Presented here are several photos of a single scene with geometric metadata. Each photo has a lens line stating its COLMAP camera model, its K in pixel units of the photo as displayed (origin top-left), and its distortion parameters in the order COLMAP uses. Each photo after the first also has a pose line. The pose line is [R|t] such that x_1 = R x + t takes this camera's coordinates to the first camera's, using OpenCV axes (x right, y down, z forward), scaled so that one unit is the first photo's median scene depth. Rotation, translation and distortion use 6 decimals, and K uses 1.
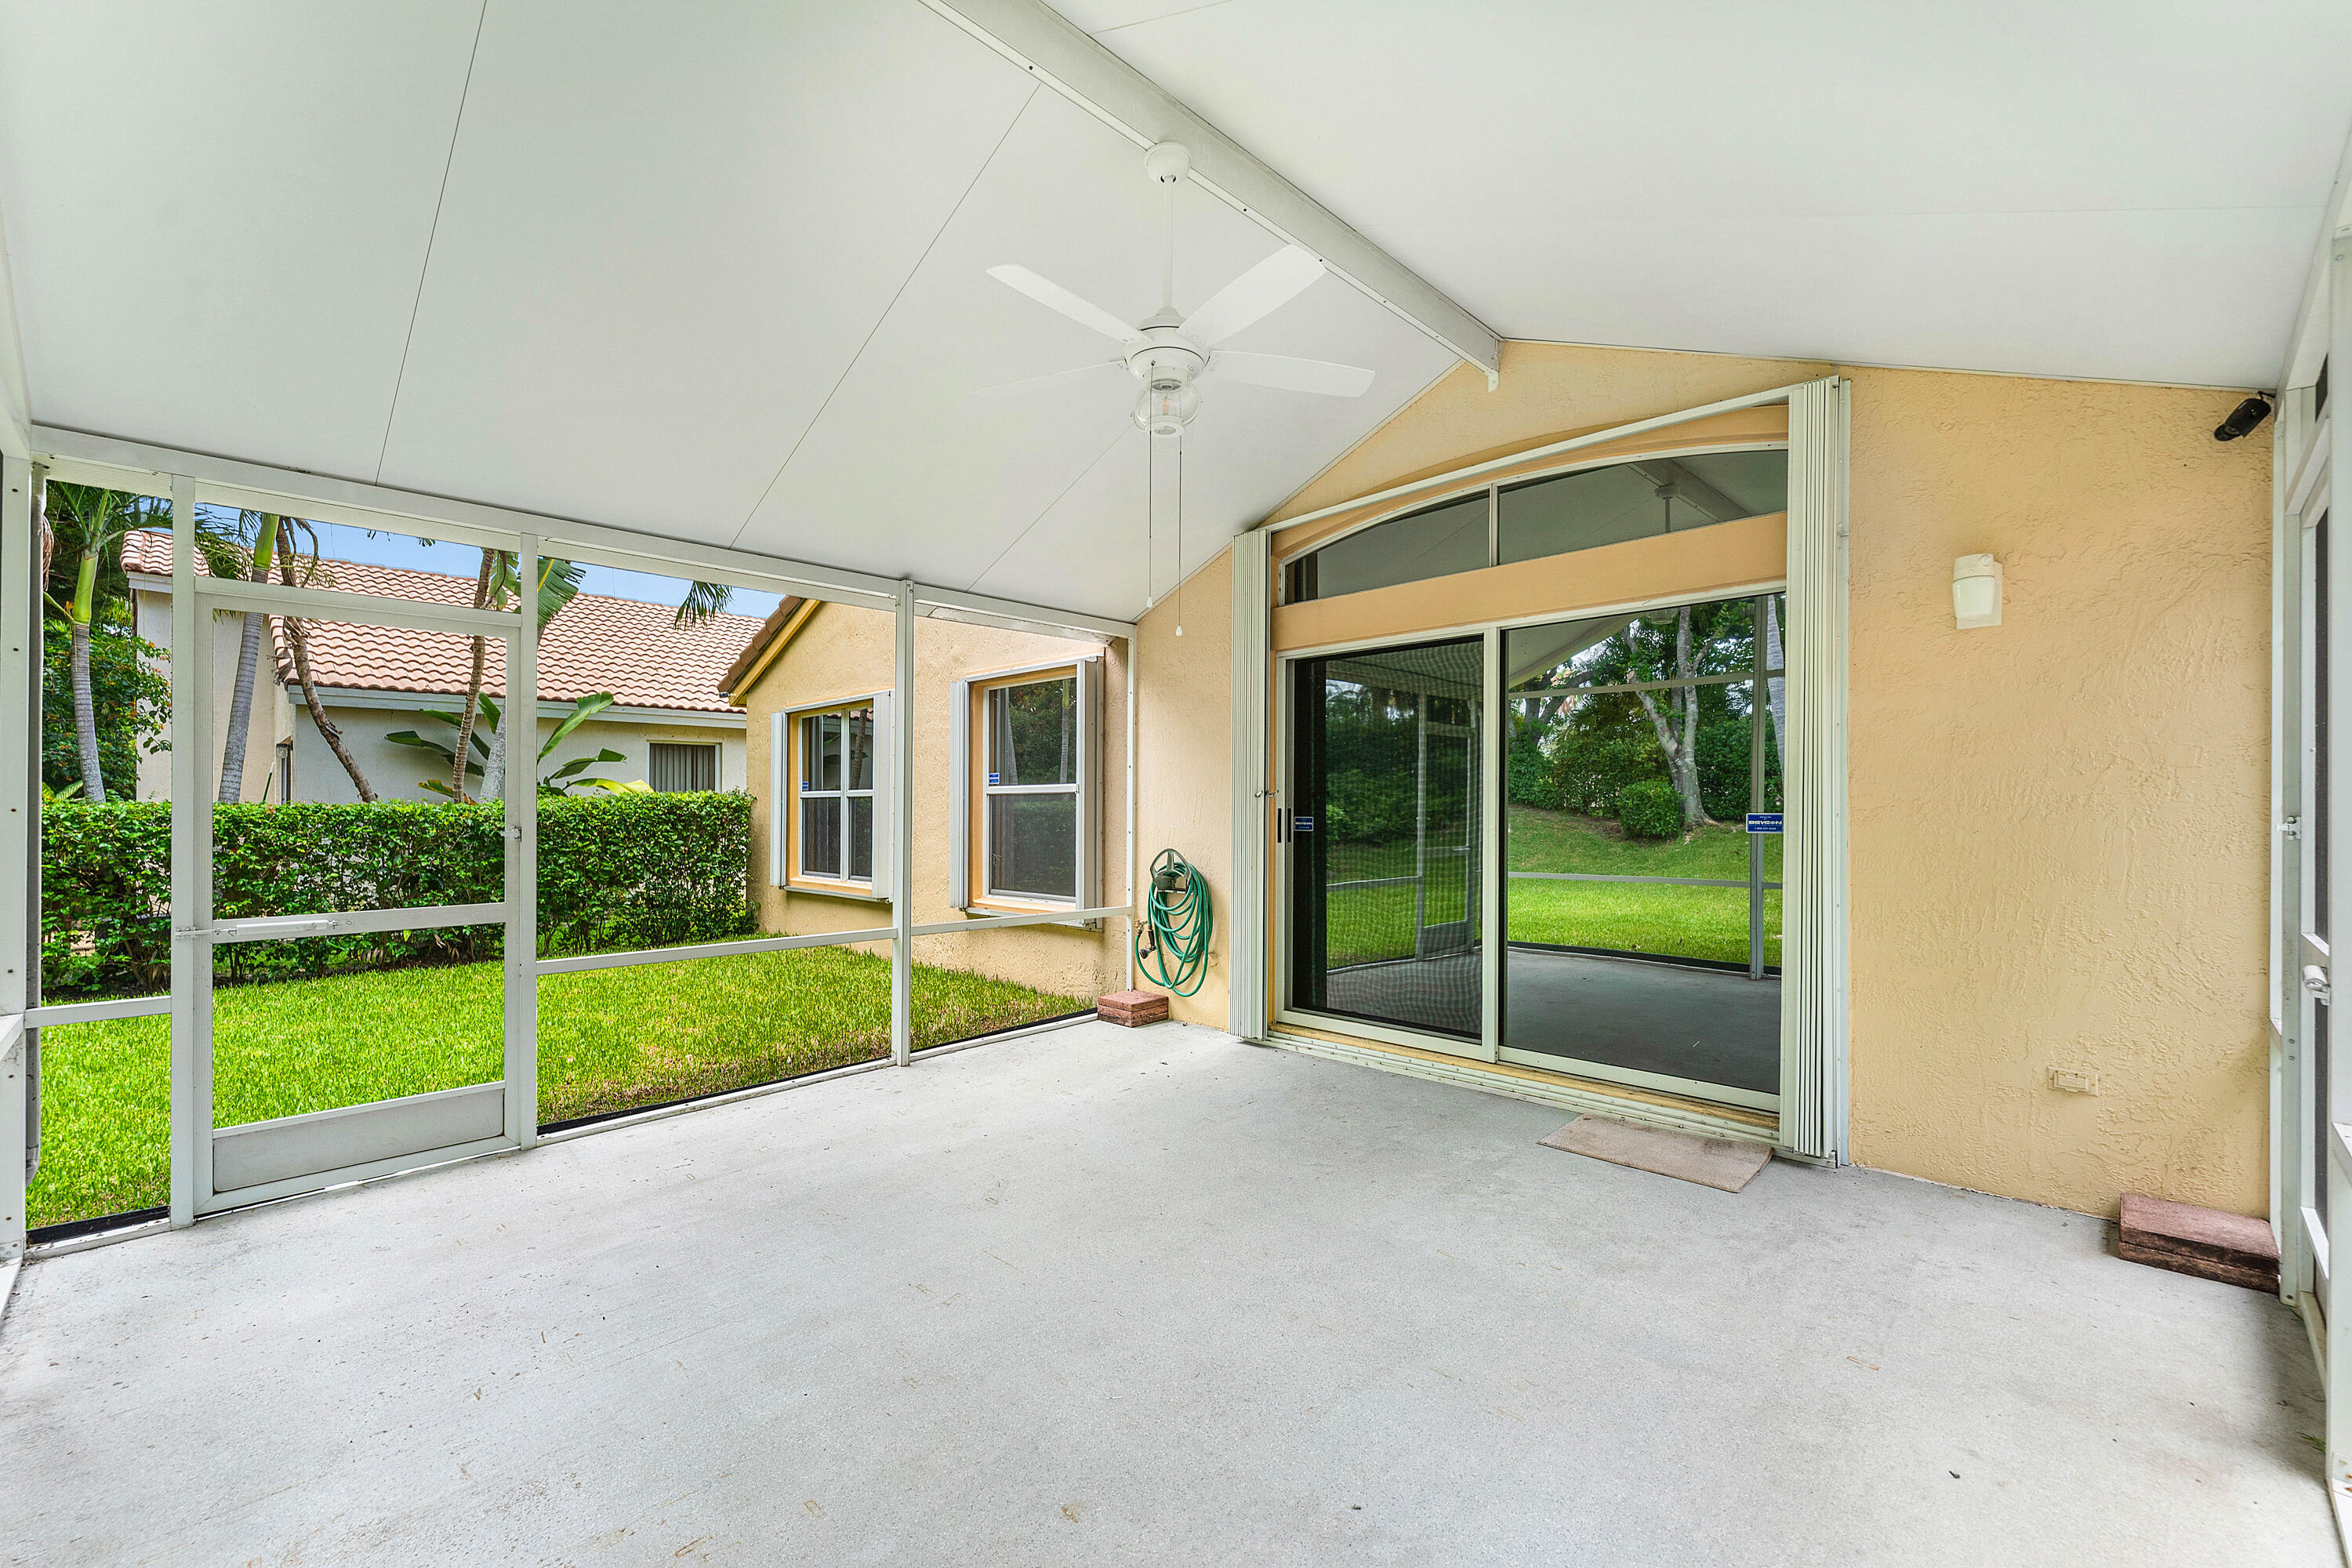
lens RADIAL K [[981.1, 0, 1148.3], [0, 981.1, 816.1], [0, 0, 1]] dist [-0.000196, 0.000430]
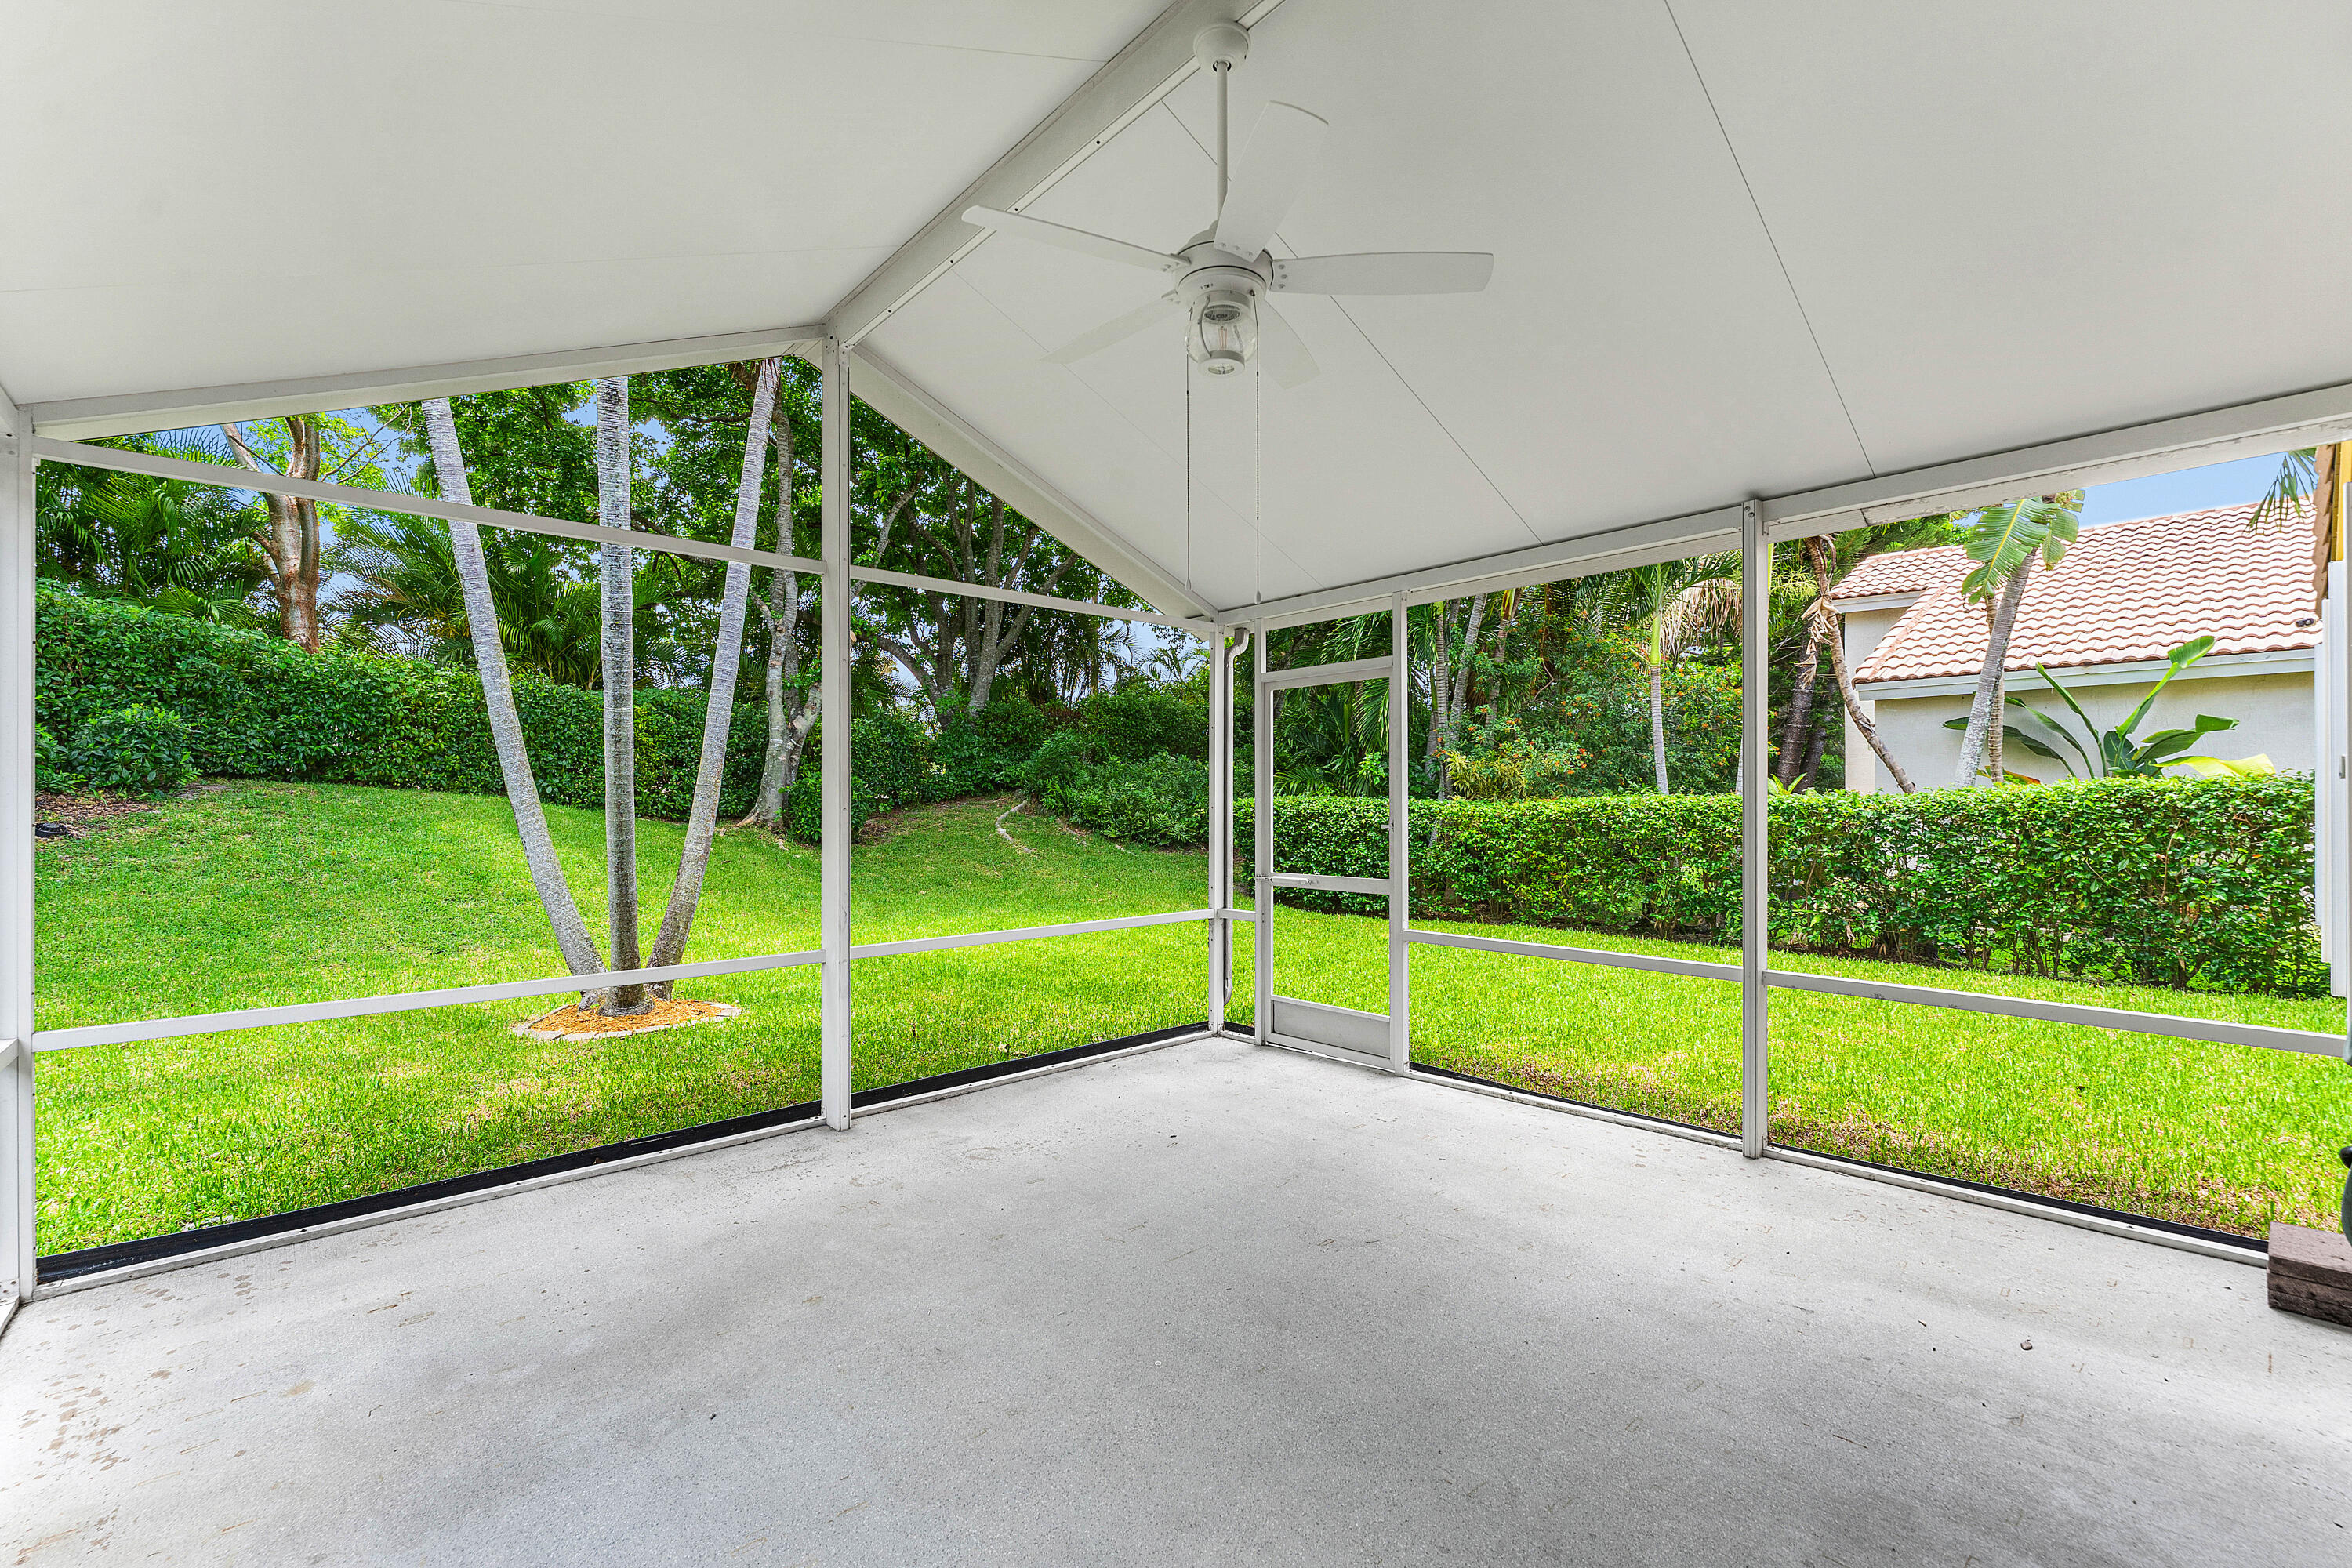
lens RADIAL K [[981.1, 0, 1169.2], [0, 981.1, 801.0], [0, 0, 1]] dist [-0.000196, 0.000430]
pose [[-0.052774, 0.001704, -0.998605, 0.575196], [0.000470, 0.999998, 0.001681, -0.015936], [0.998606, -0.000381, -0.052774, 0.683827]]
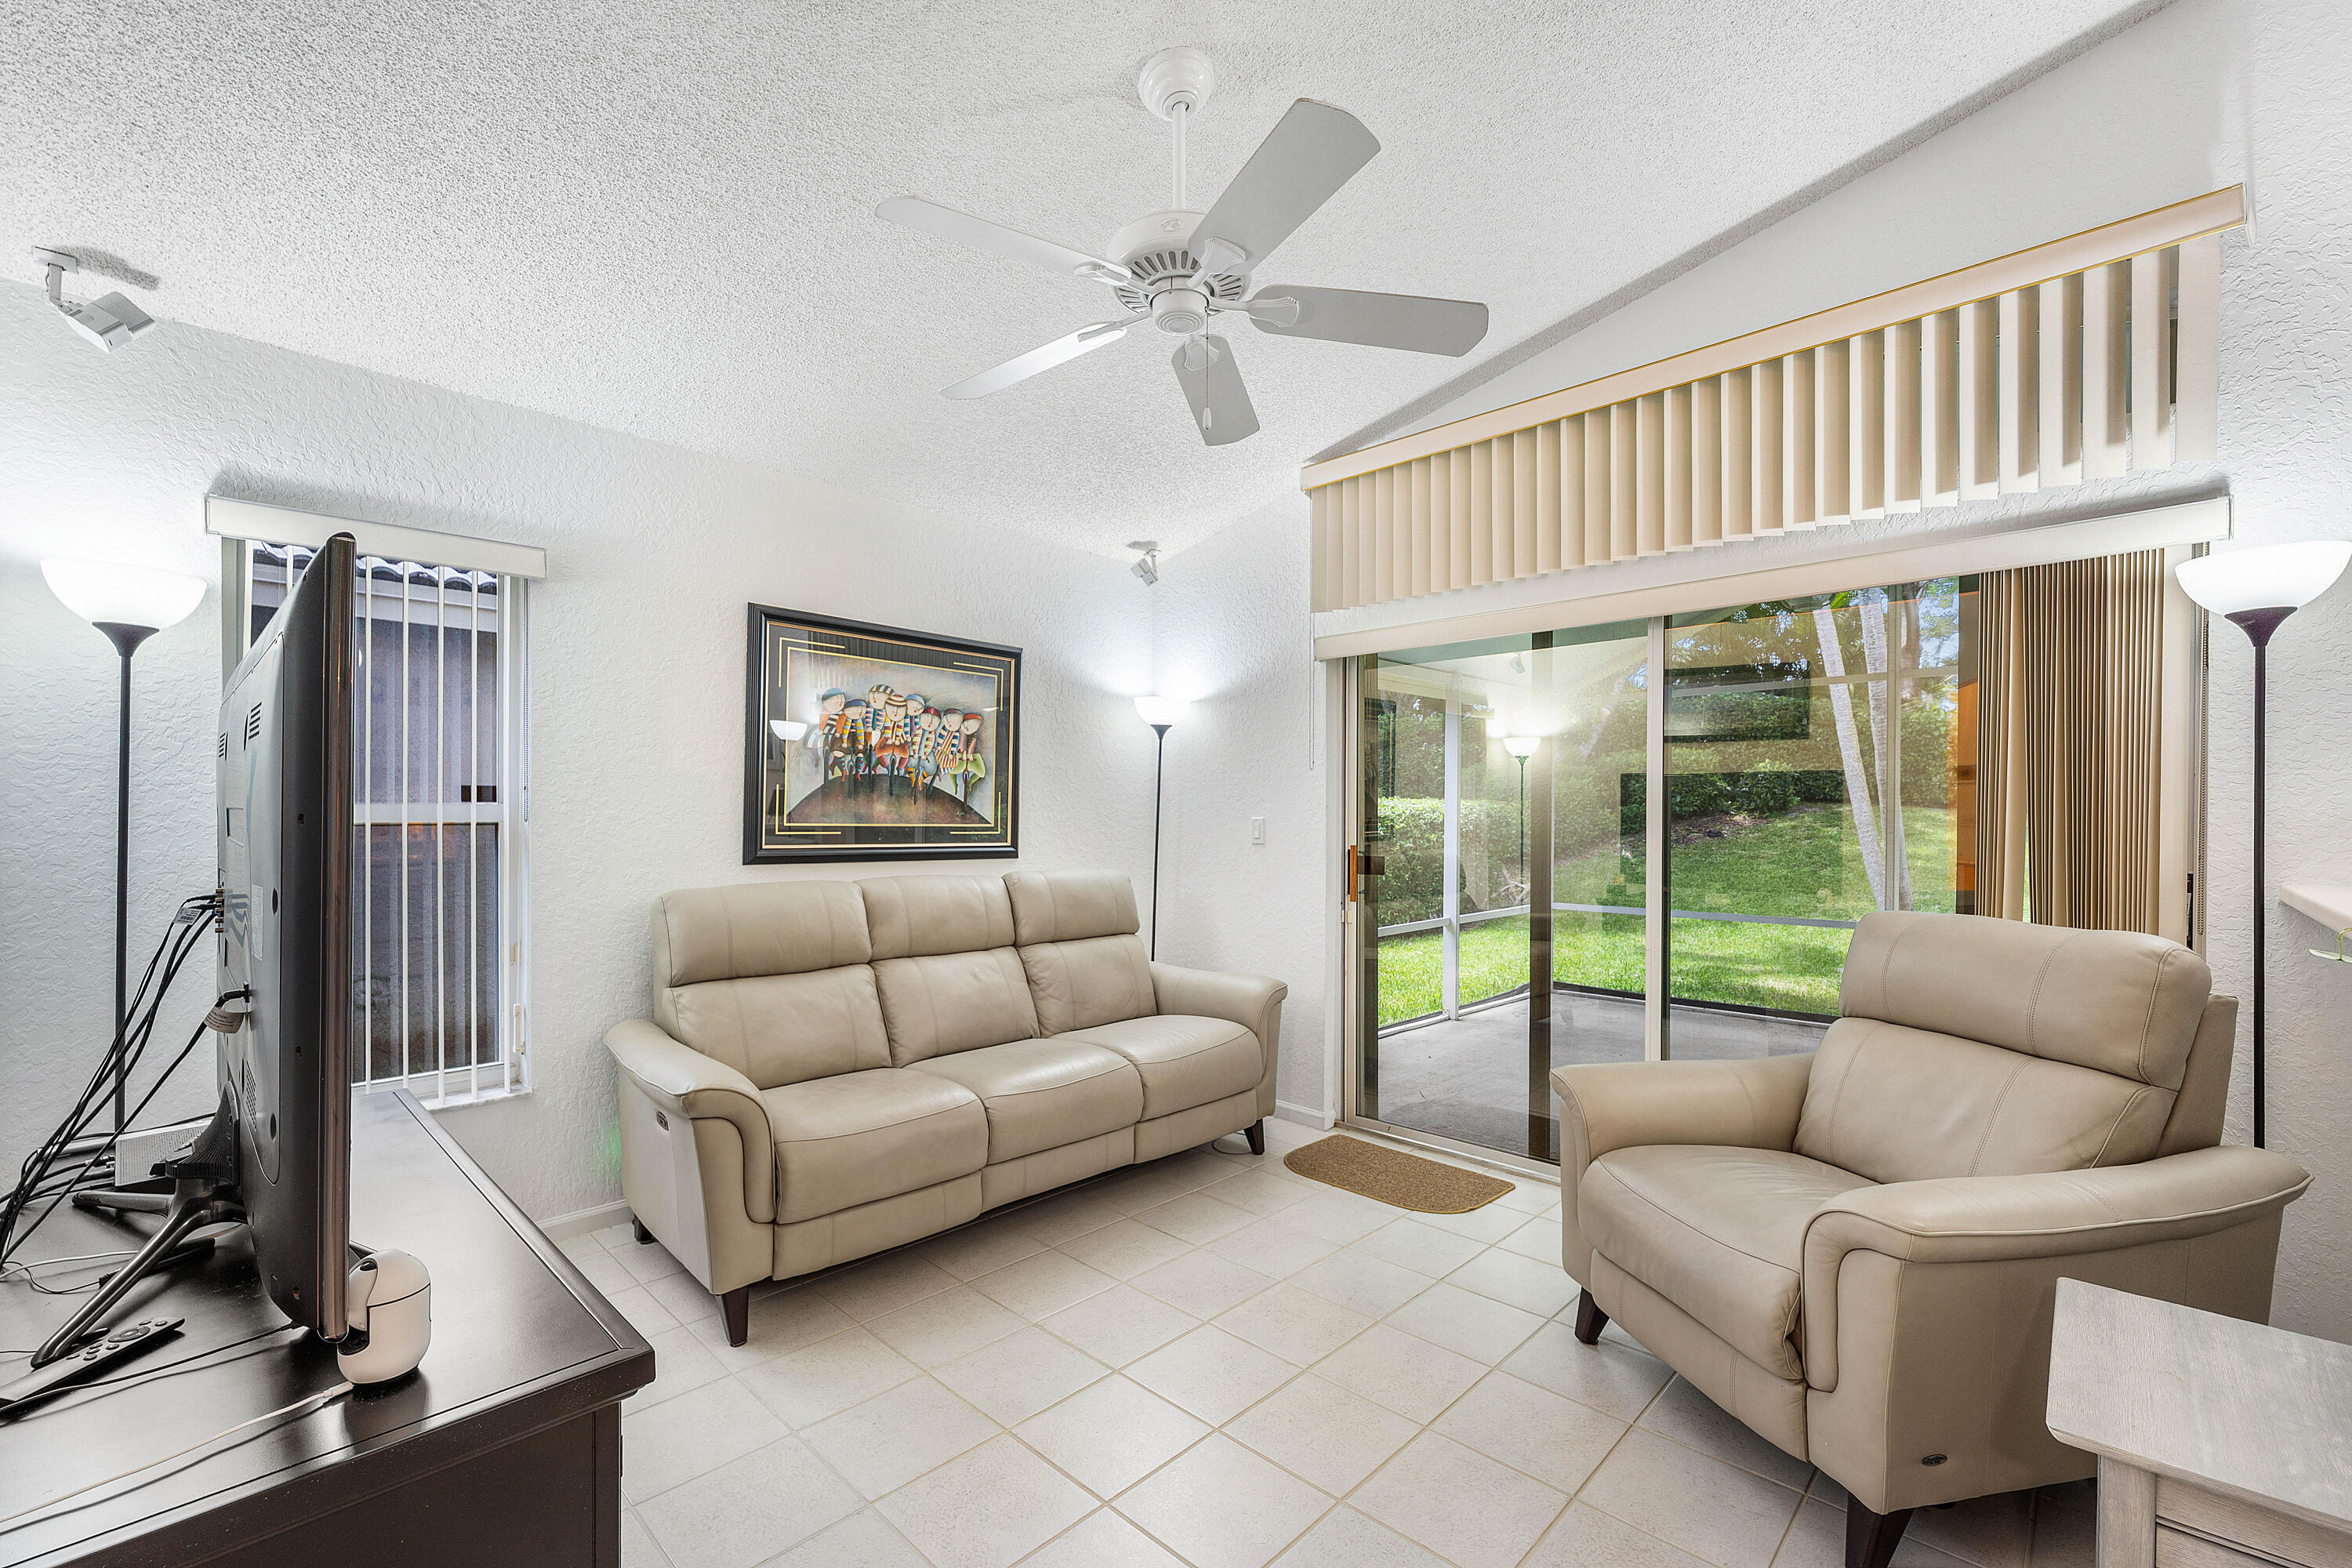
lens RADIAL K [[981.1, 0, 1163.4], [0, 981.1, 815.3], [0, 0, 1]] dist [-0.000196, 0.000430]
pose [[-0.999998, -0.001254, 0.001652, 0.727659], [-0.001246, 0.999988, 0.004841, -0.035060], [-0.001659, 0.004839, -0.999987, 1.780414]]
